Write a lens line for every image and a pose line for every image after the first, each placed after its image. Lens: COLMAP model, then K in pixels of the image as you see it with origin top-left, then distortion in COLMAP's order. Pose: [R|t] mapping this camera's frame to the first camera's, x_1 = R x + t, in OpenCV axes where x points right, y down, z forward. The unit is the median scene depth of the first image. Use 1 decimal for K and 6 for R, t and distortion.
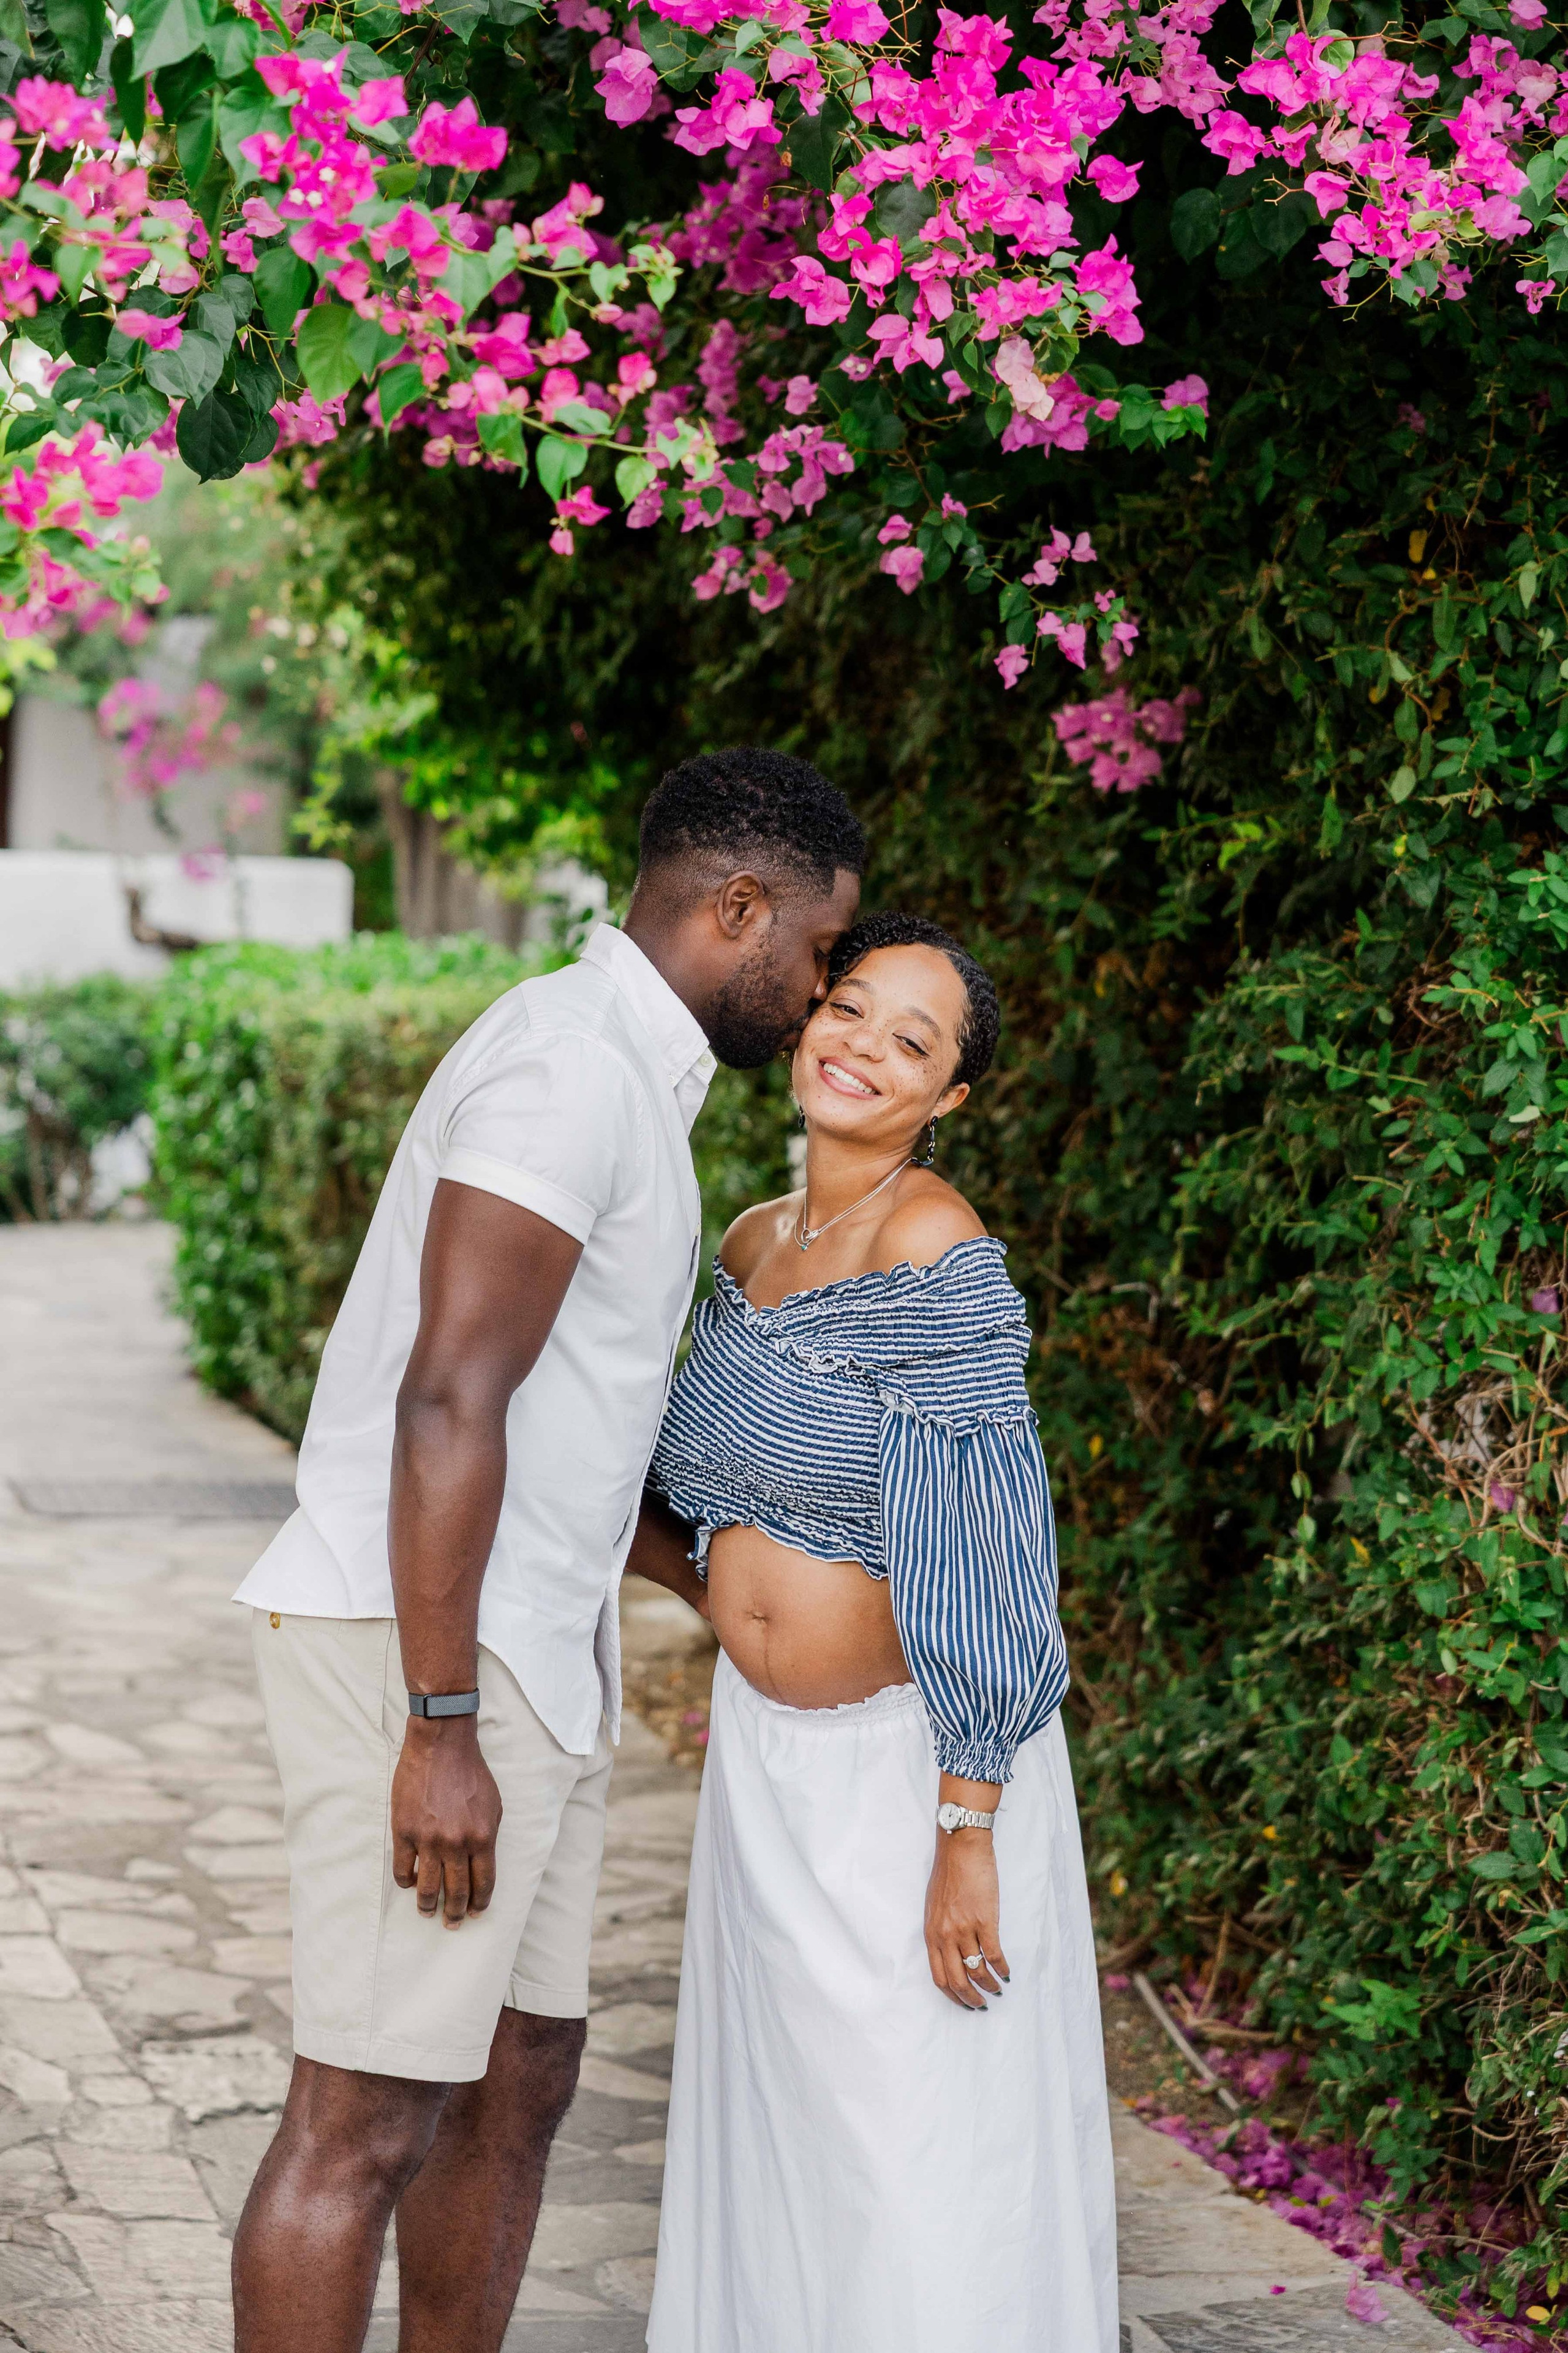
lens RADIAL K [[4664.7, 0, 784.0], [0, 4664.7, 1176.5], [0, 0, 1]] dist [-0.084255, 0.031197]
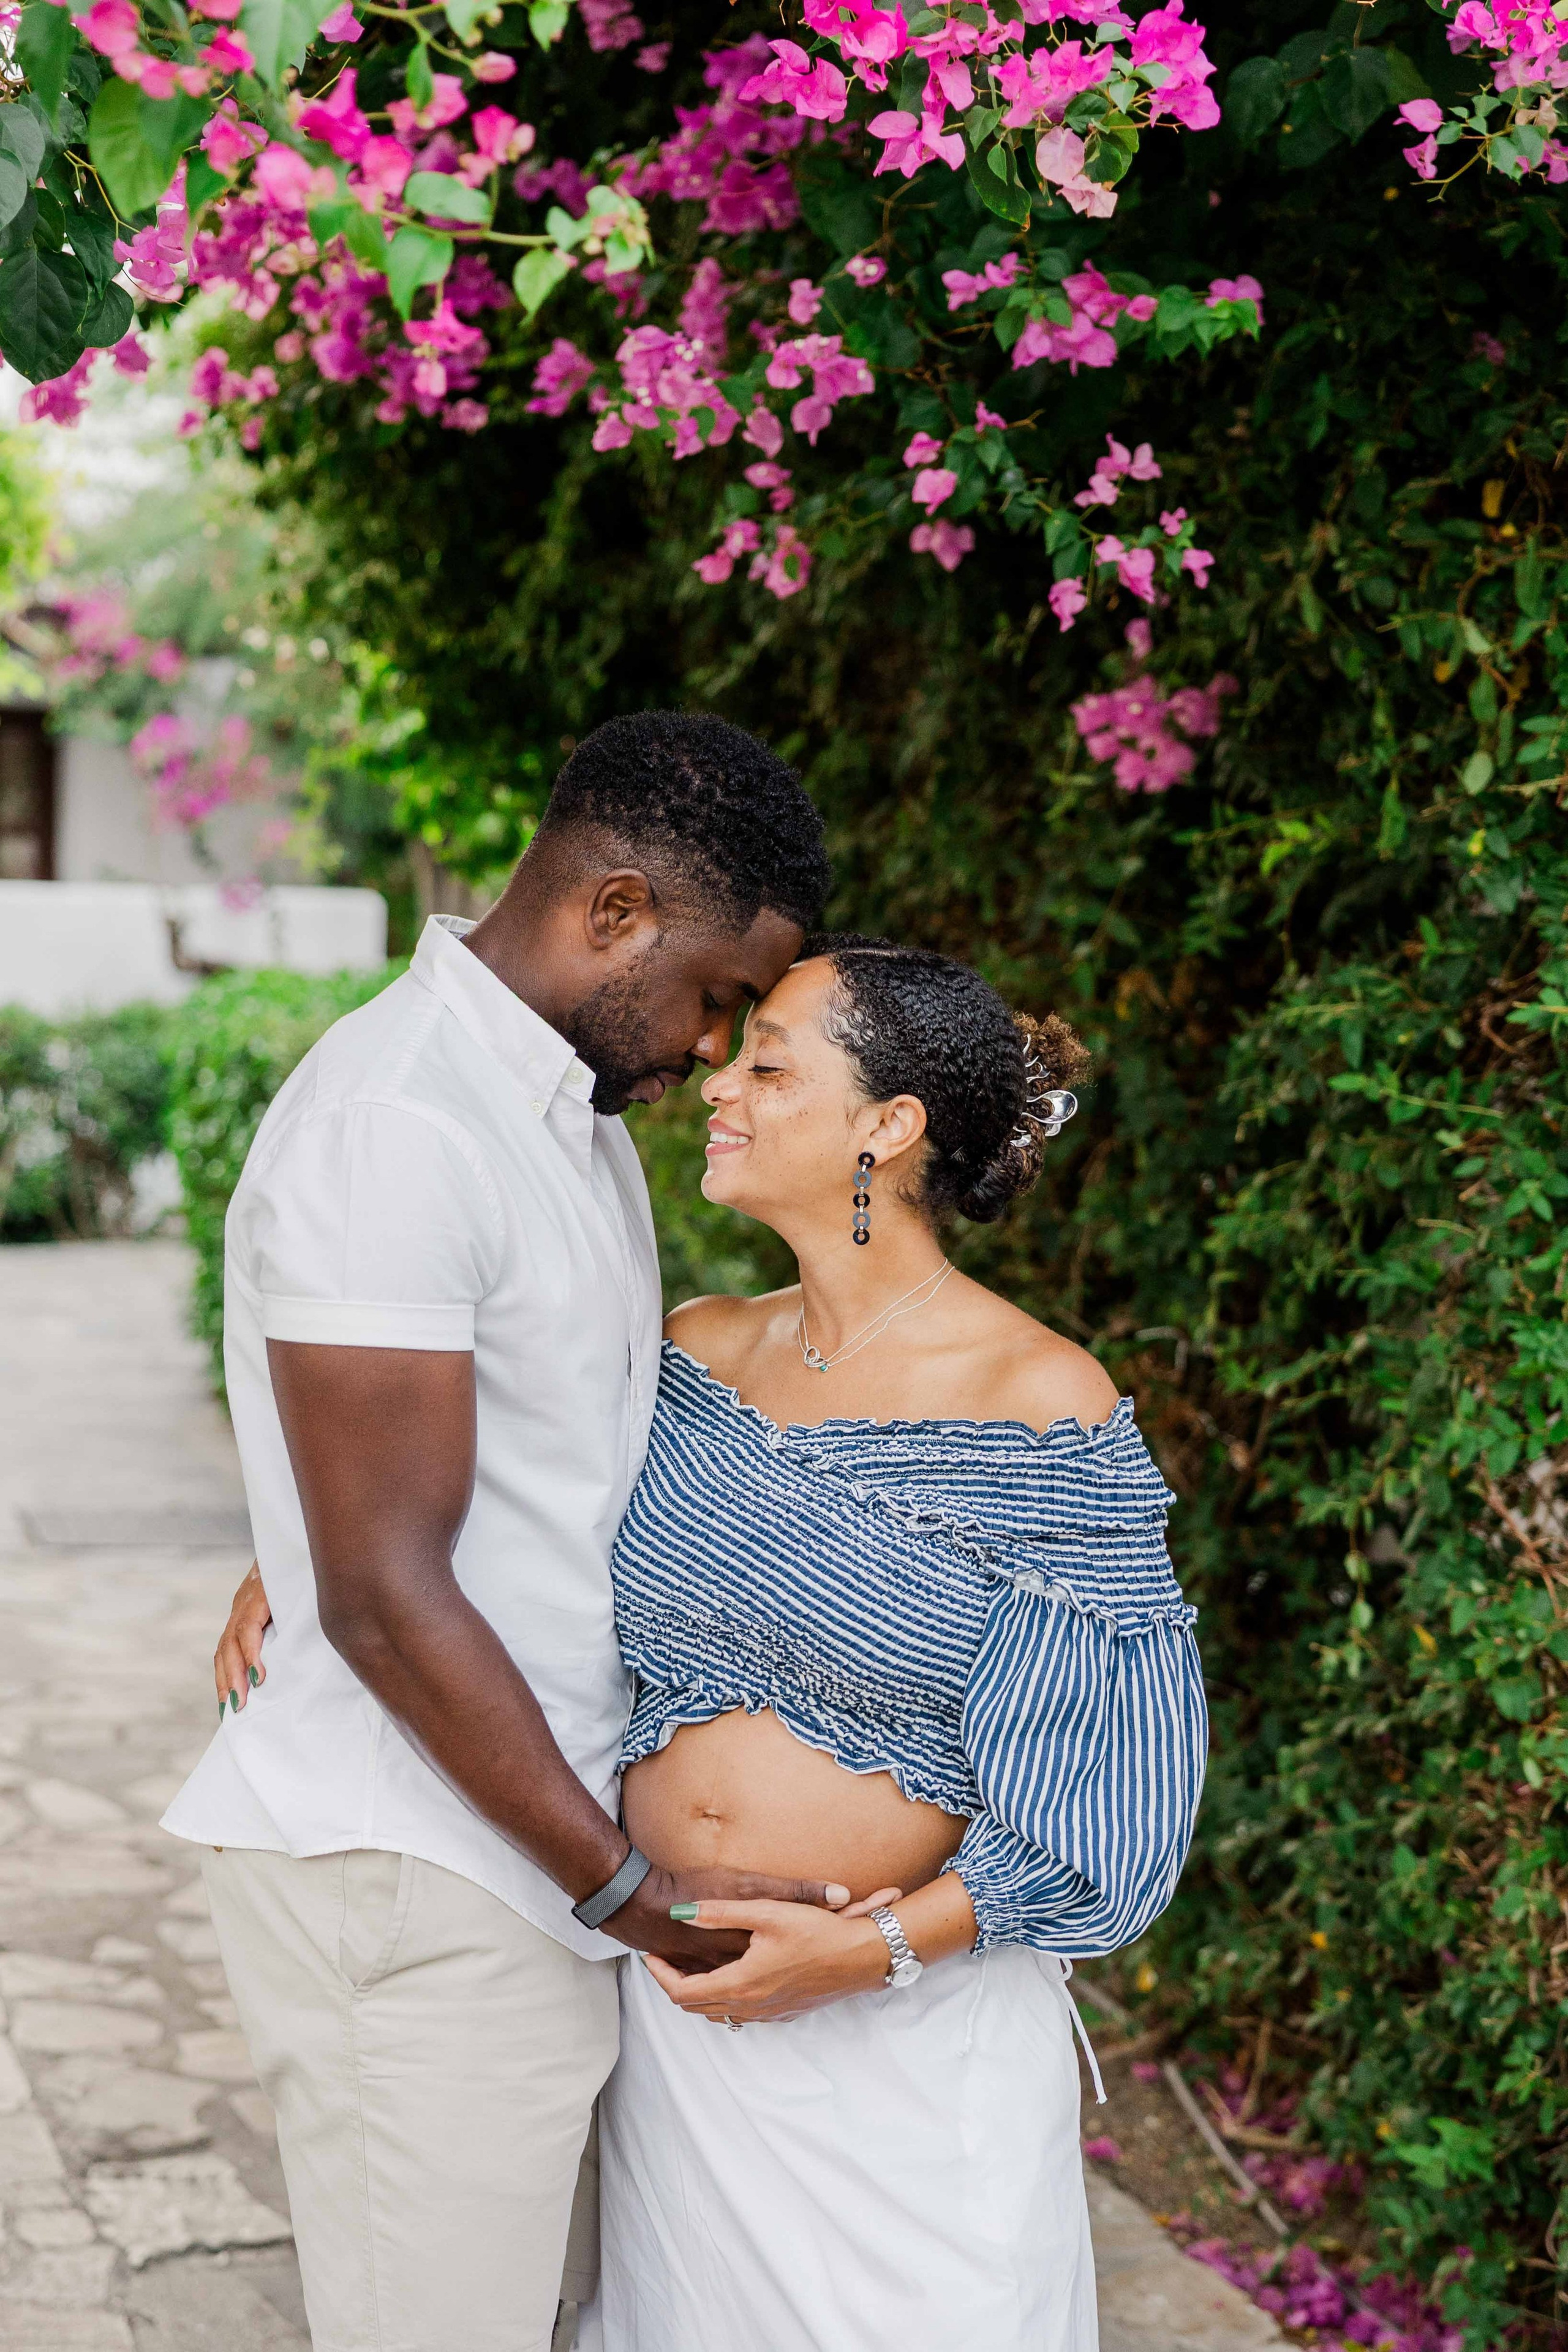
lens RADIAL K [[4468.5, 0, 788.8], [0, 4468.5, 1349.3], [0, 0, 1]] dist [-0.015200, -0.462946]
pose [[0.999961, -0.008396, -0.002623, 0.004873], [0.008484, 0.999332, 0.035558, -0.006804], [0.002323, -0.035579, 0.999364, 0.152790]]
